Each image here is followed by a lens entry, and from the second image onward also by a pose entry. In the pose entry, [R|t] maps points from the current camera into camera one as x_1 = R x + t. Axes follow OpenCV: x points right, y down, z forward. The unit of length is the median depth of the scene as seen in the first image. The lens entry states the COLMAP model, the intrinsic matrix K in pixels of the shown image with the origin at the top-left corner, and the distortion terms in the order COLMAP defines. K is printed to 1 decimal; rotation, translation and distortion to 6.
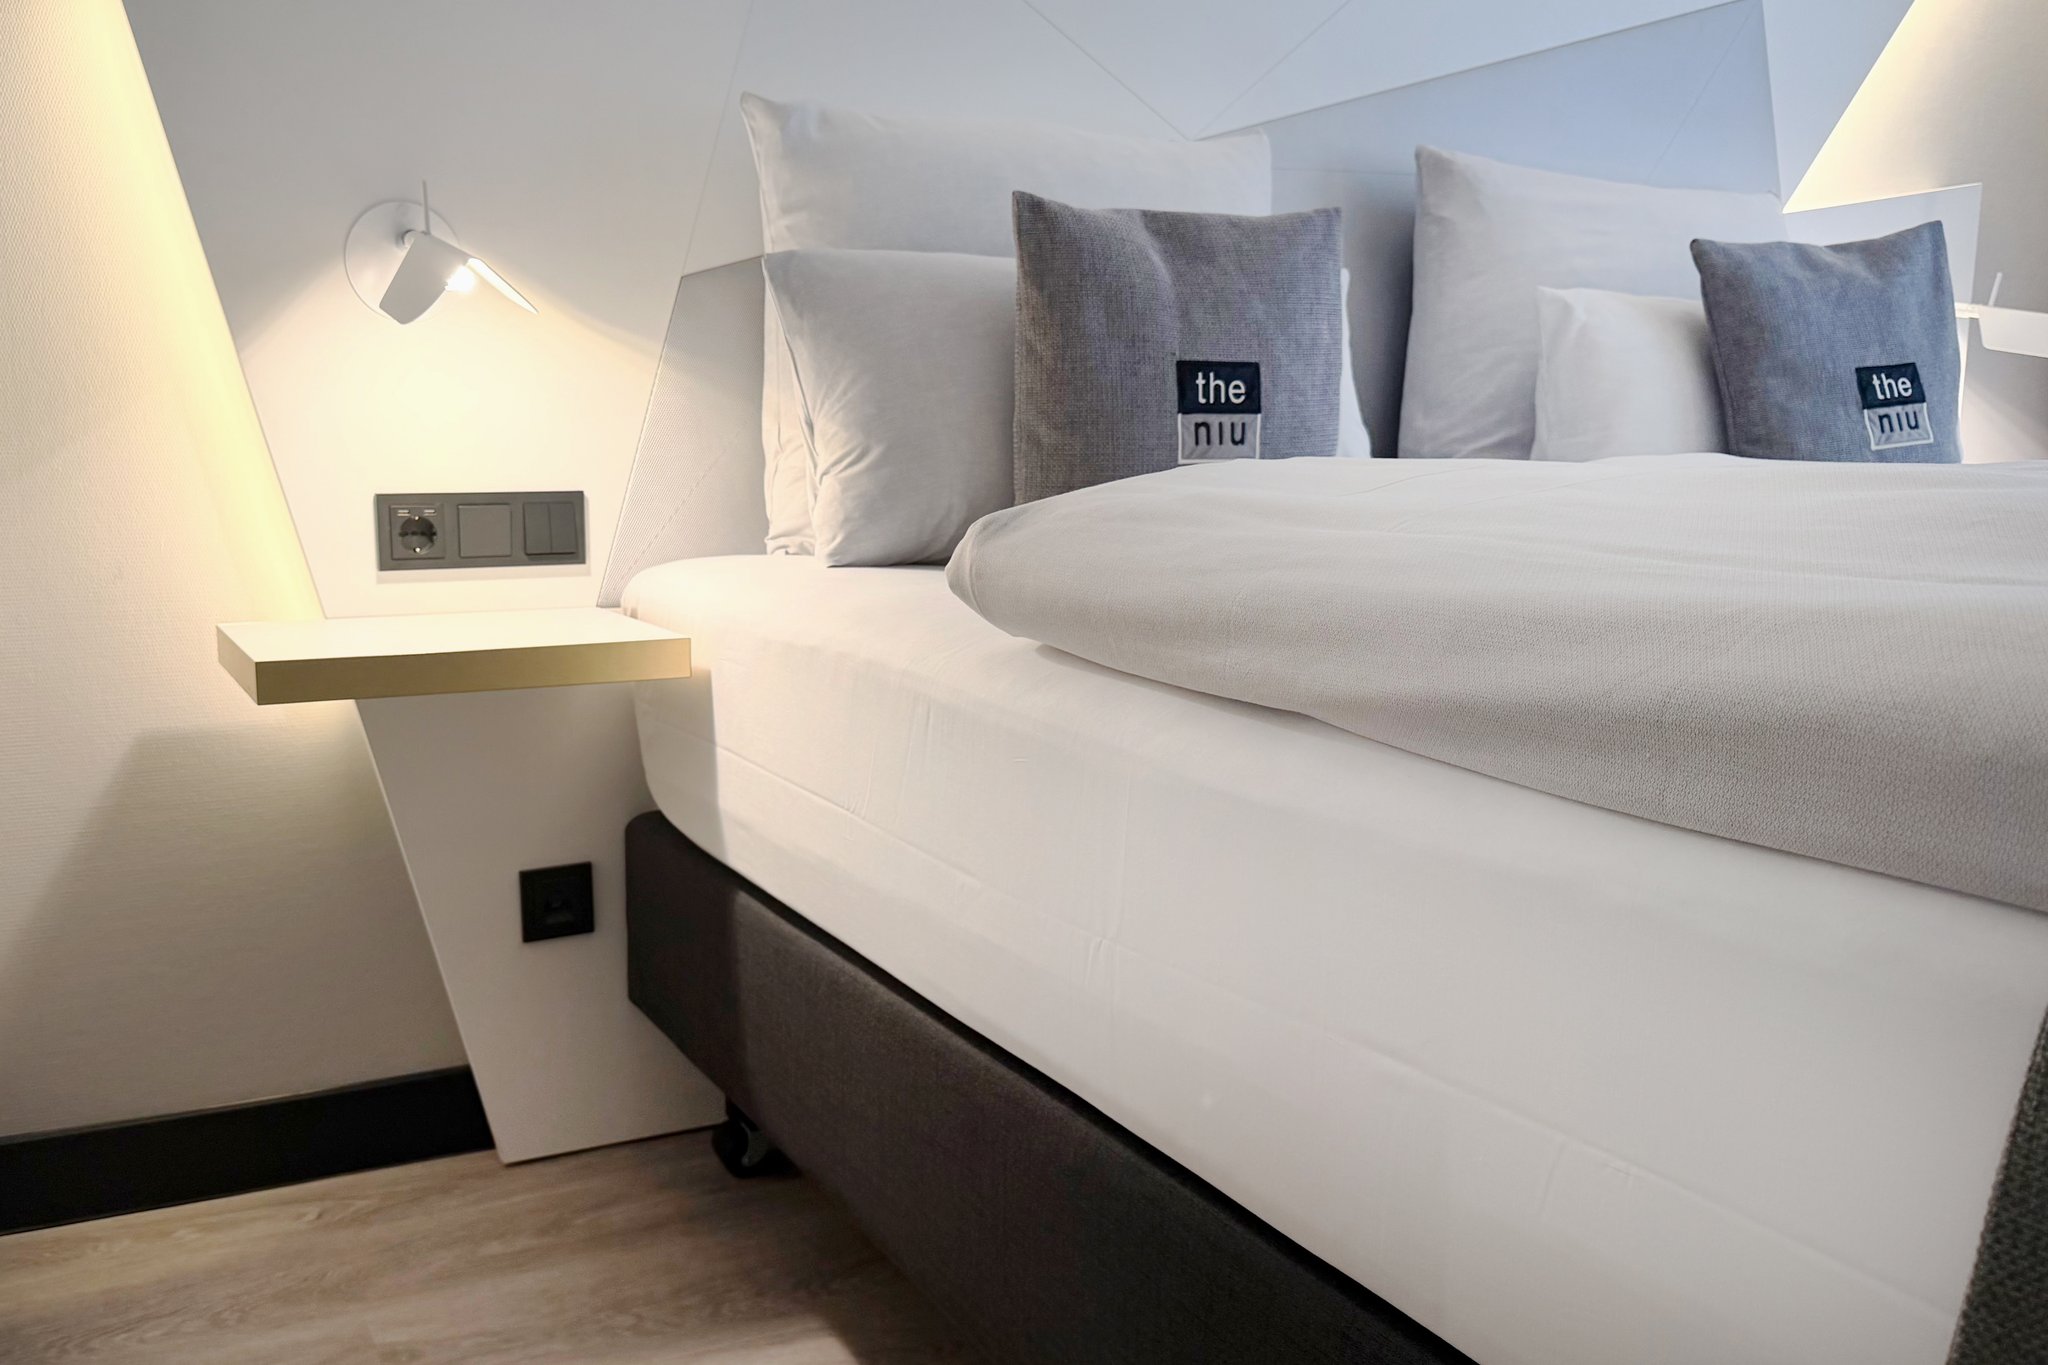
lens RADIAL K [[1772.2, 0, 925.4], [0, 1772.2, 698.0], [0, 0, 1]] dist [0.198718, -0.250743]
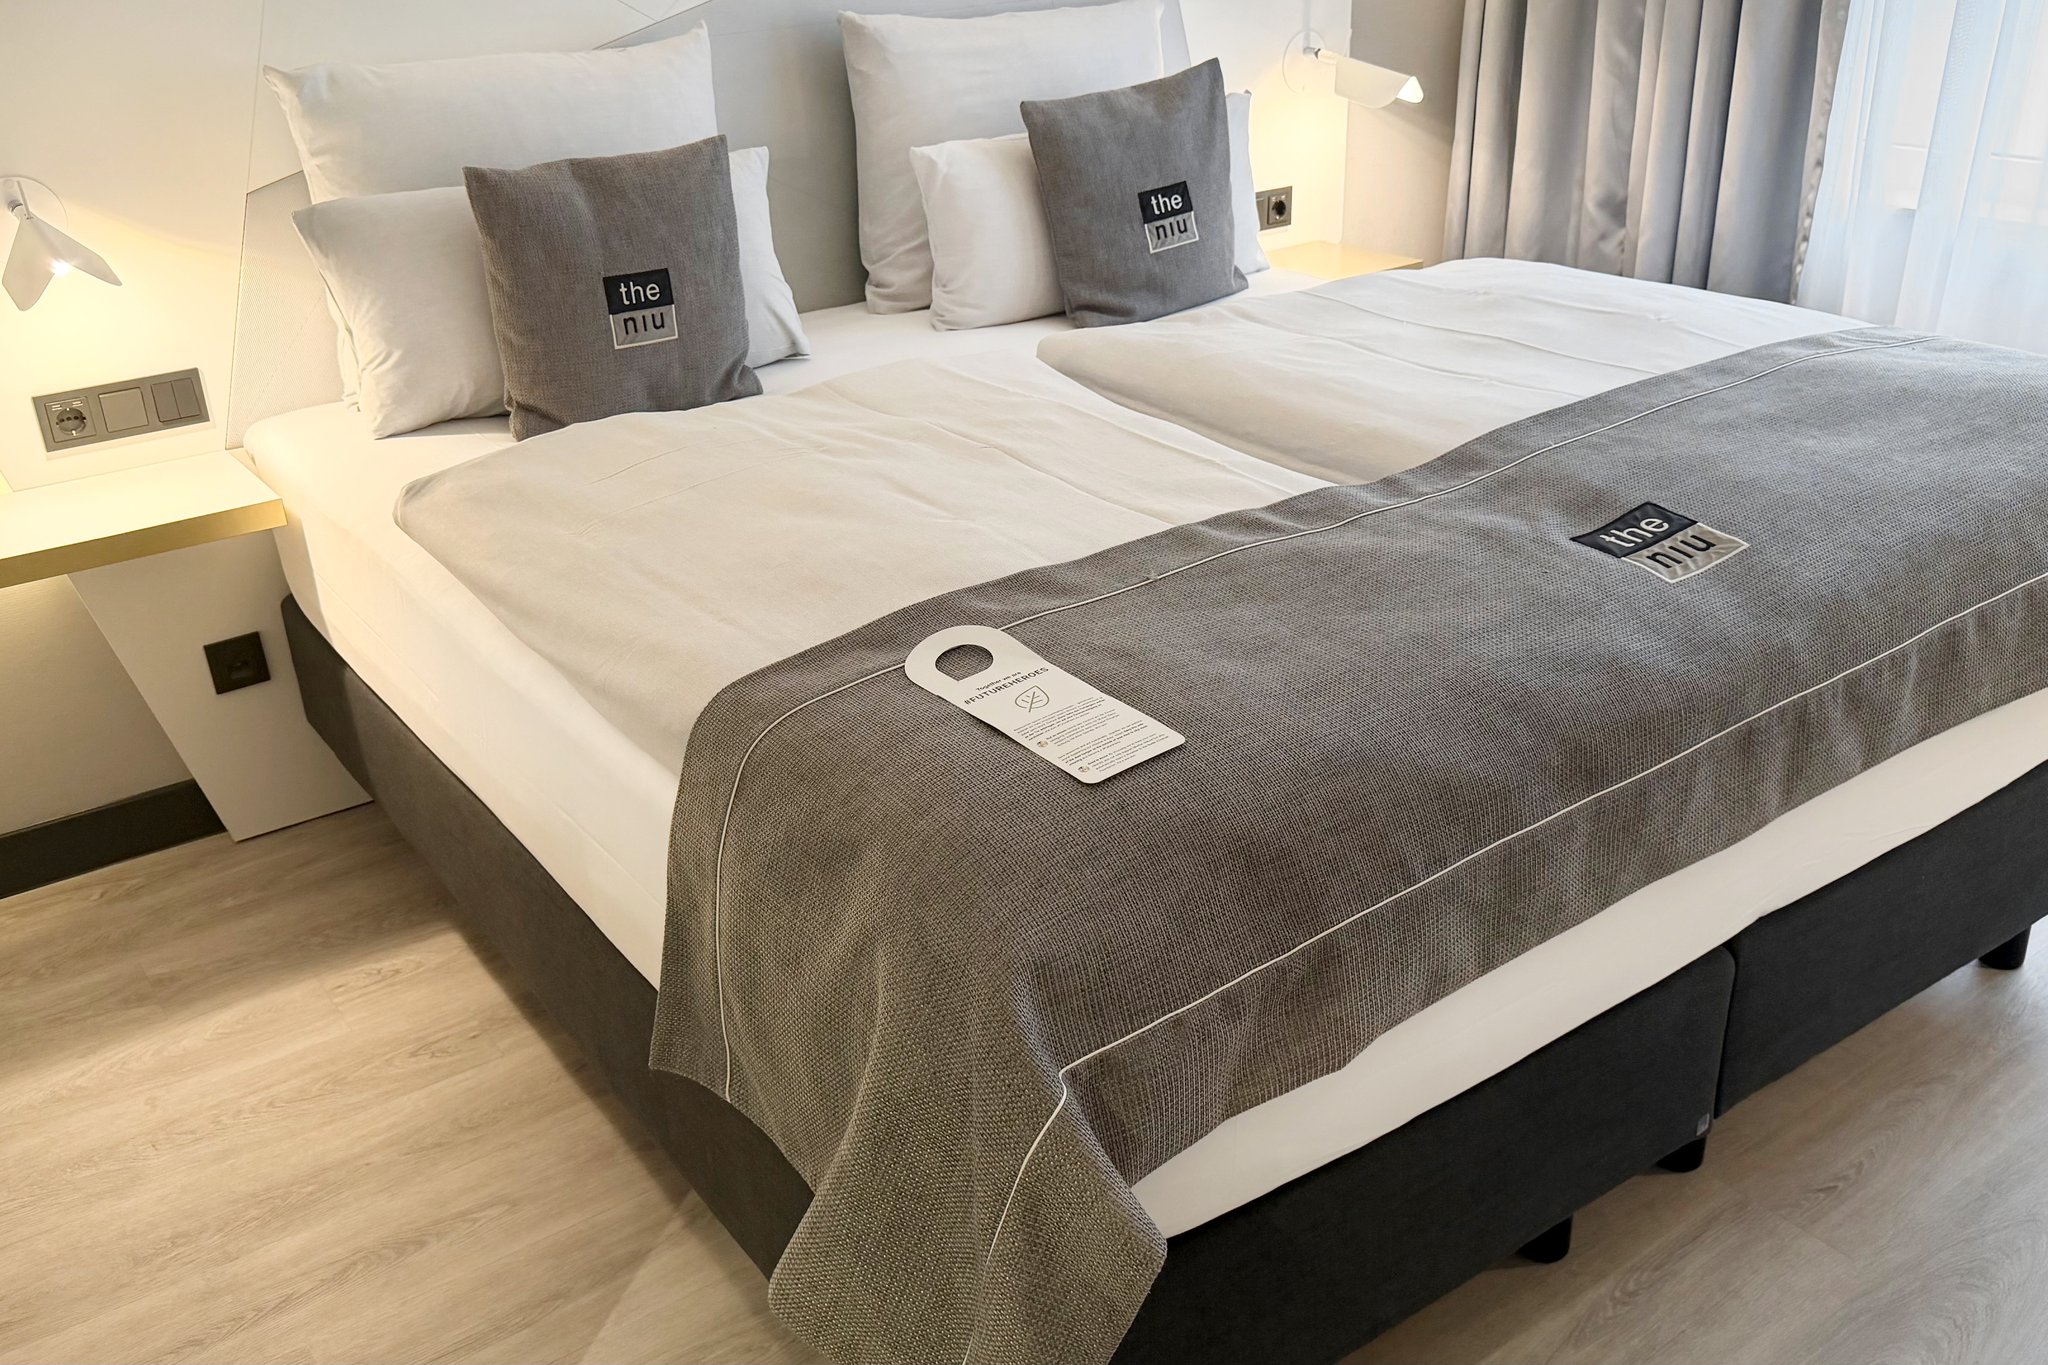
lens RADIAL K [[1769.7, 0, 1024.0], [0, 1769.7, 682.5], [0, 0, 1]] dist [0.031107, -0.007509]
pose [[0.987068, -0.103565, 0.122356, 0.241825], [0.068041, 0.961794, 0.265183, -0.210262], [-0.145145, -0.253428, 0.956403, -0.441194]]
